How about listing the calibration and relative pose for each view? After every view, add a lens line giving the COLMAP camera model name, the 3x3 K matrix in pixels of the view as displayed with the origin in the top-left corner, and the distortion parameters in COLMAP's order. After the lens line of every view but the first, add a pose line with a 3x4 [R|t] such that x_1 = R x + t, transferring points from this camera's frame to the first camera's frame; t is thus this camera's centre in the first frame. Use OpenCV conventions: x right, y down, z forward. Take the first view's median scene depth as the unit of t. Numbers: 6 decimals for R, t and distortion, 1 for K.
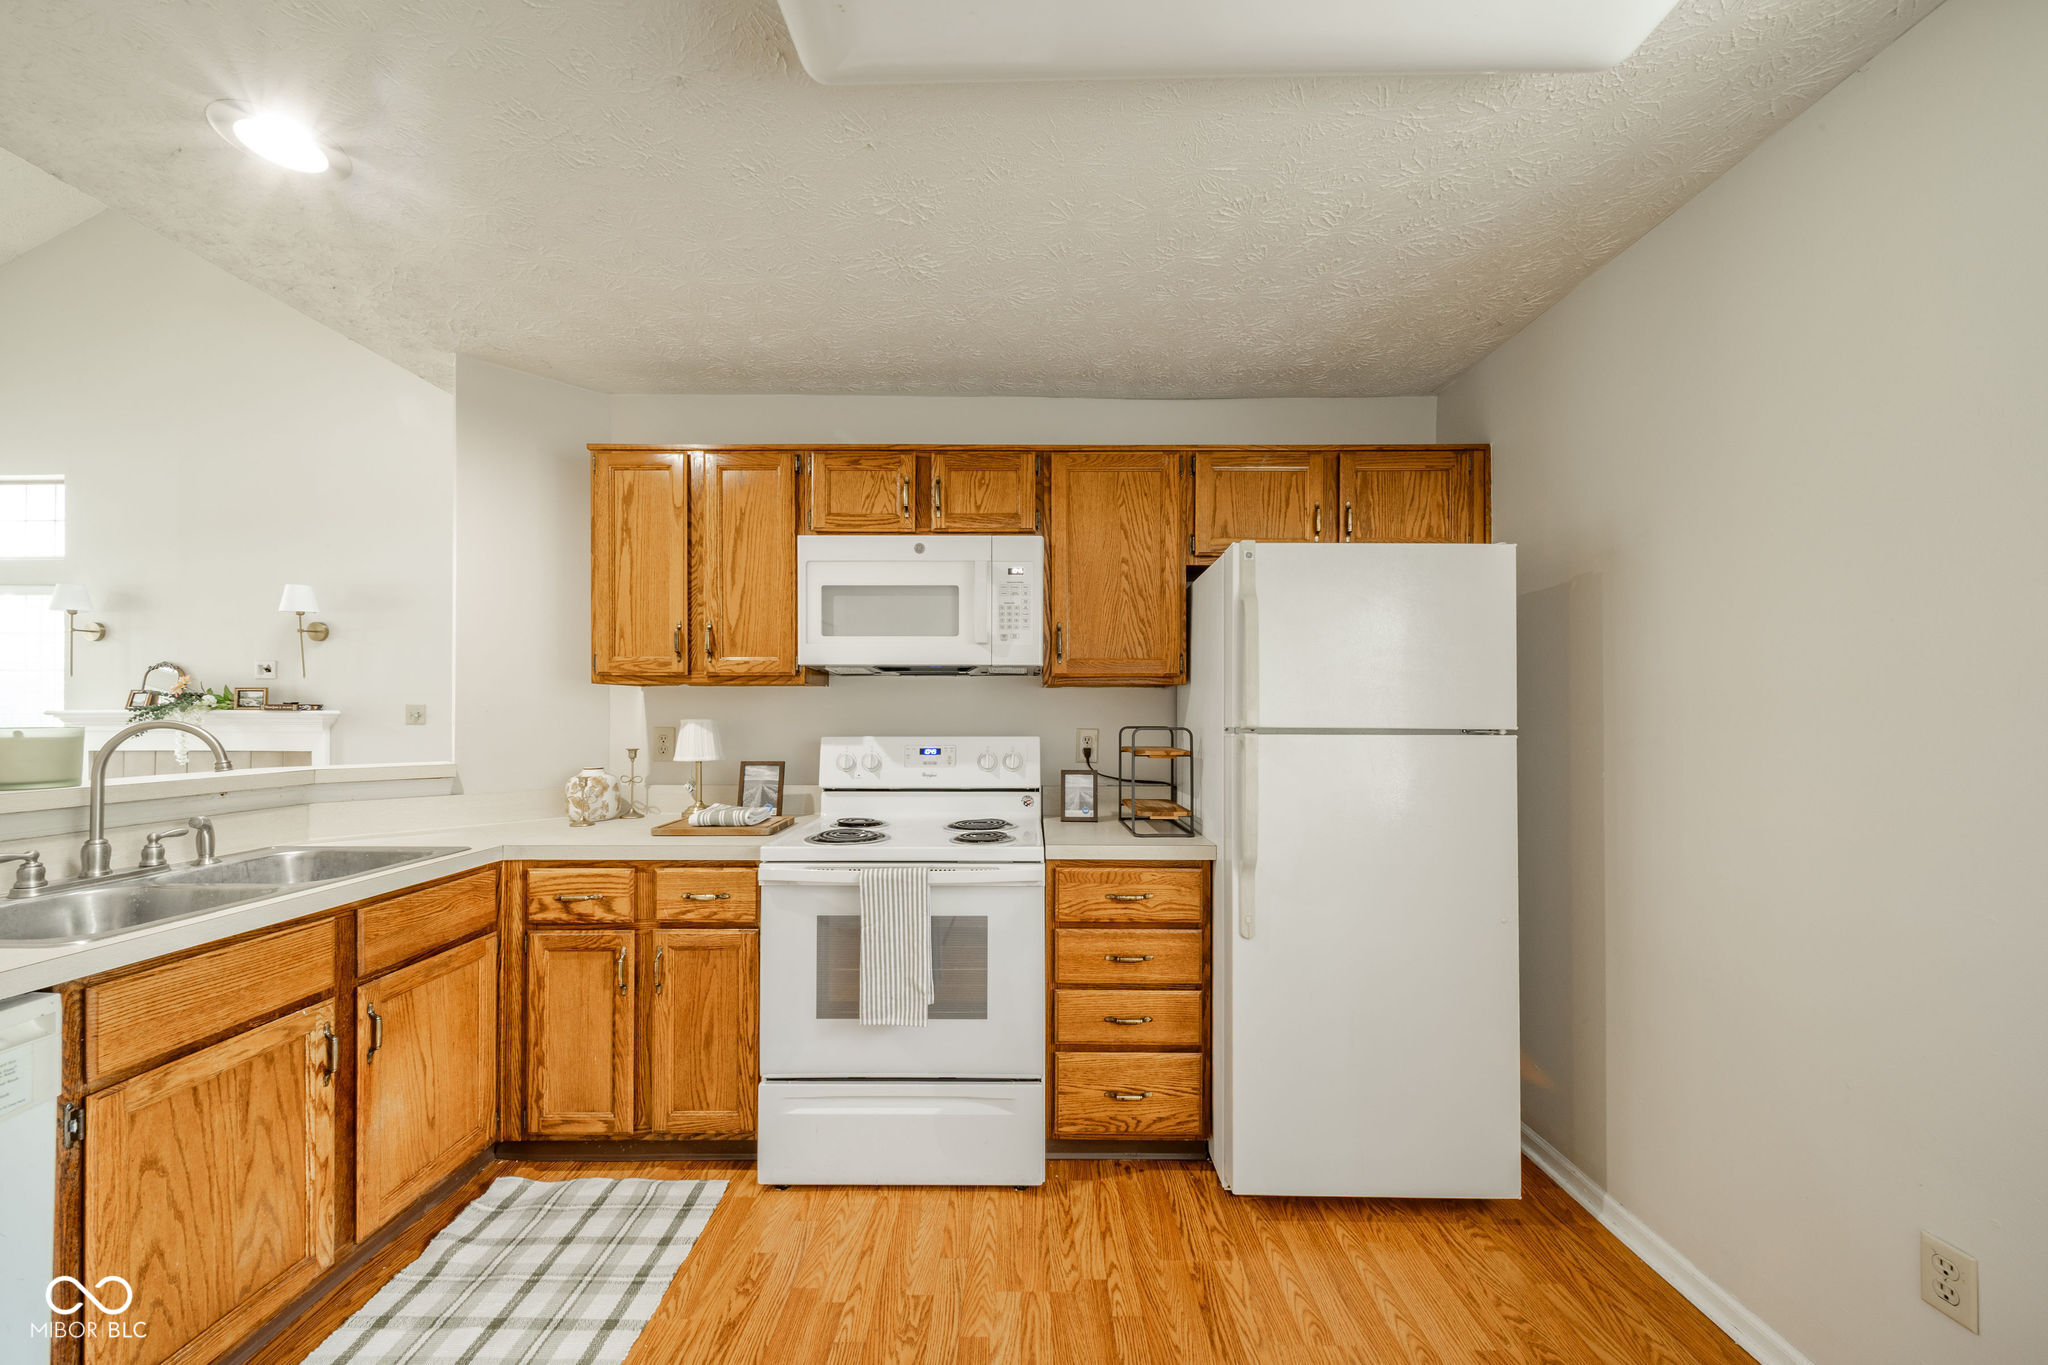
lens RADIAL K [[736.4, 0, 1018.6], [0, 736.4, 711.1], [0, 0, 1]] dist [0.001069, -0.001611]
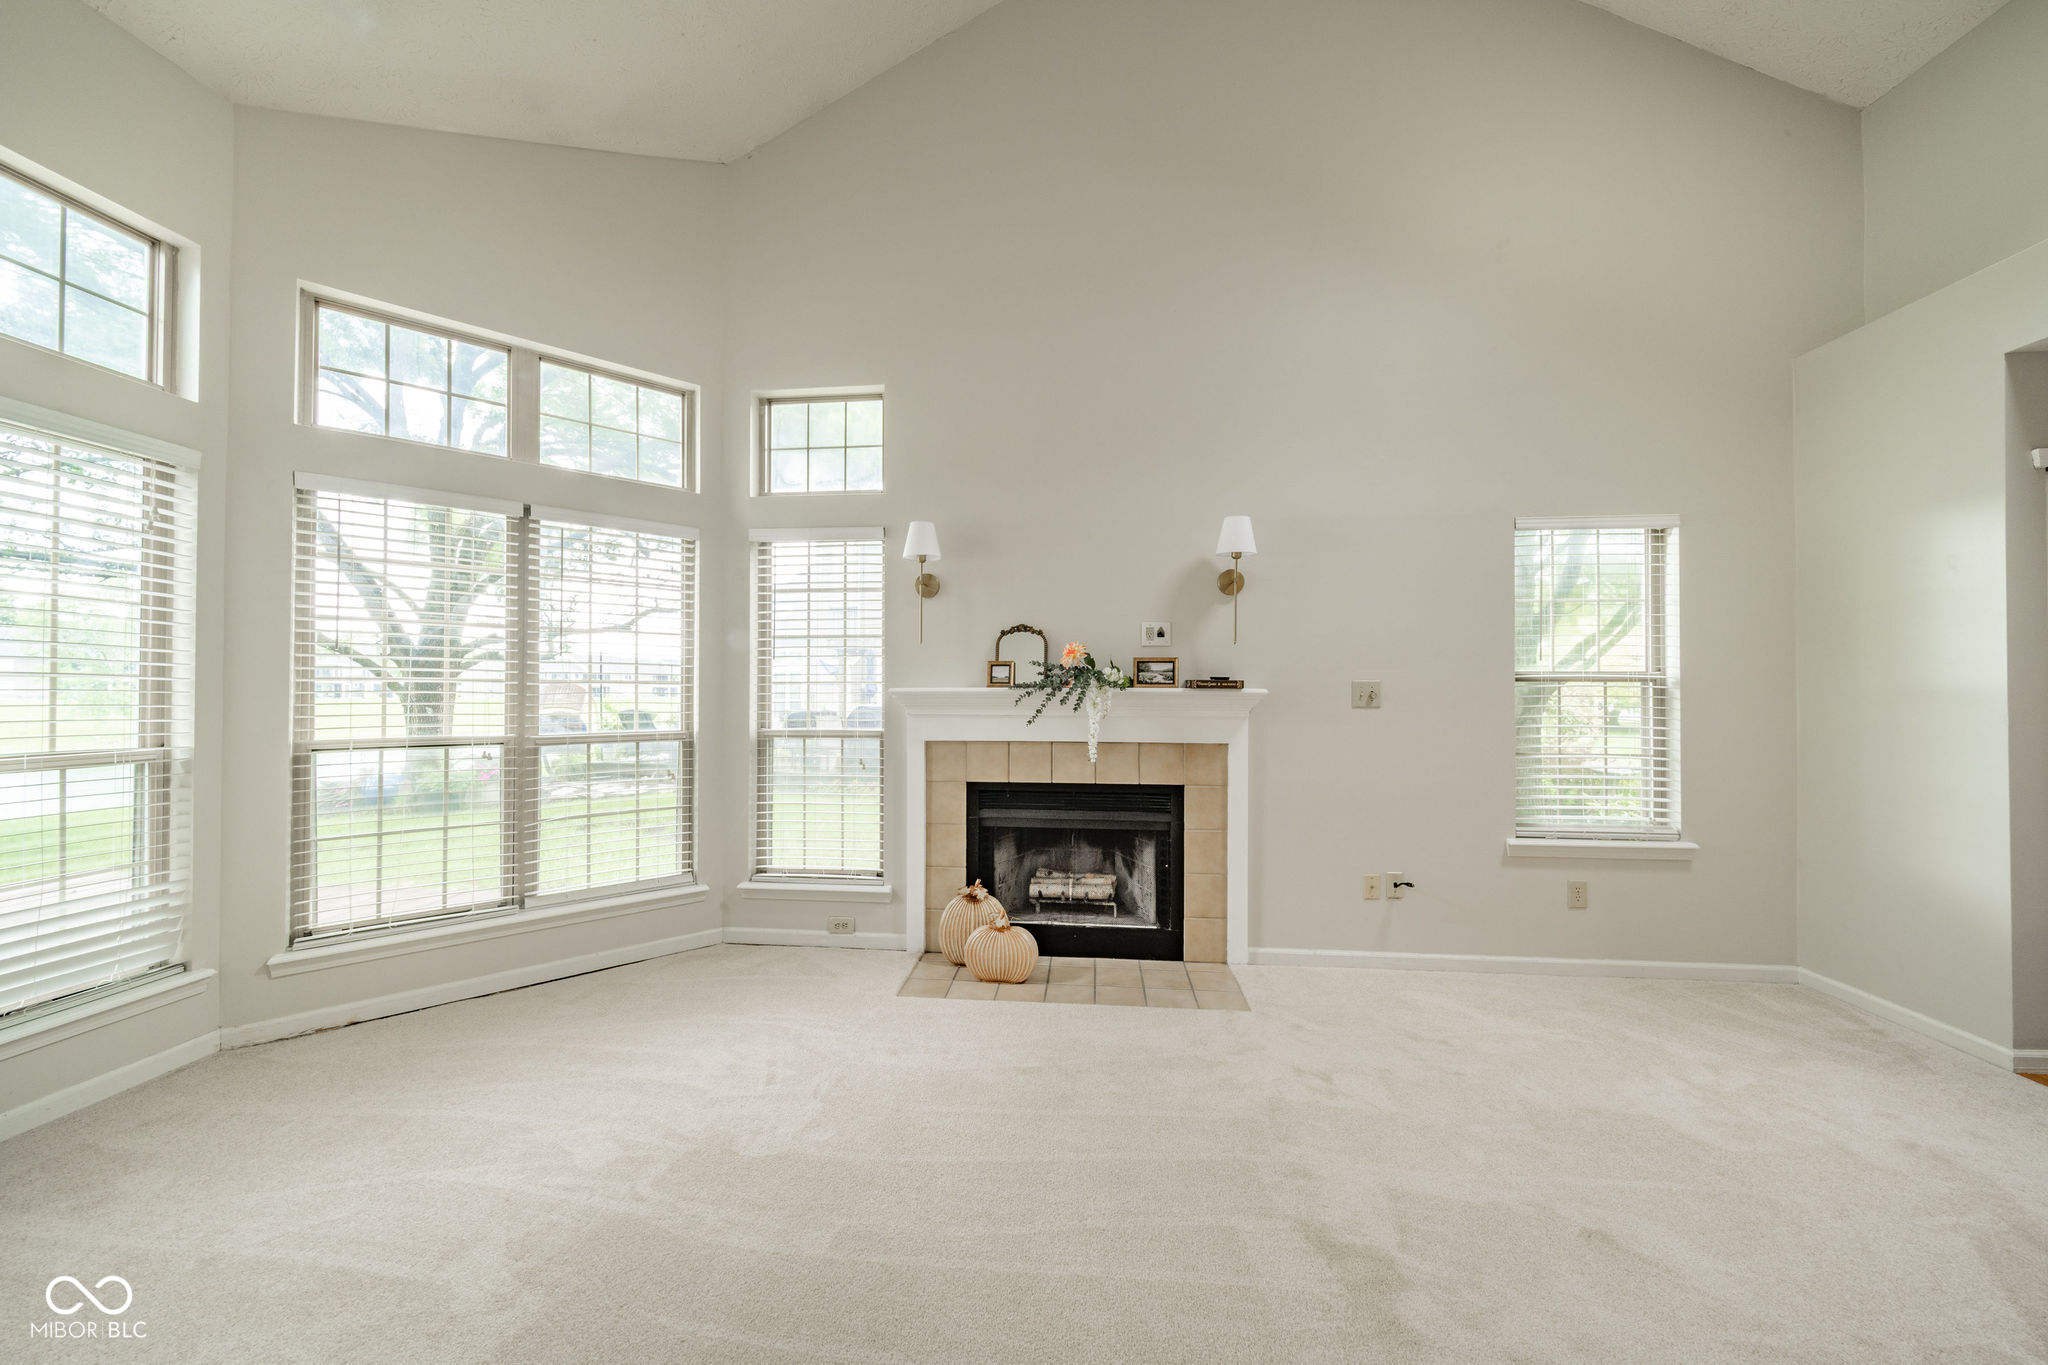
lens RADIAL K [[702.7, 0, 1017.6], [0, 702.7, 688.0], [0, 0, 1]] dist [-0.000356, -0.000369]
pose [[0.996476, 0.002291, -0.083853, -2.880909], [-0.002108, 0.999995, 0.002266, -0.006784], [0.083858, -0.002081, 0.996476, 0.714016]]
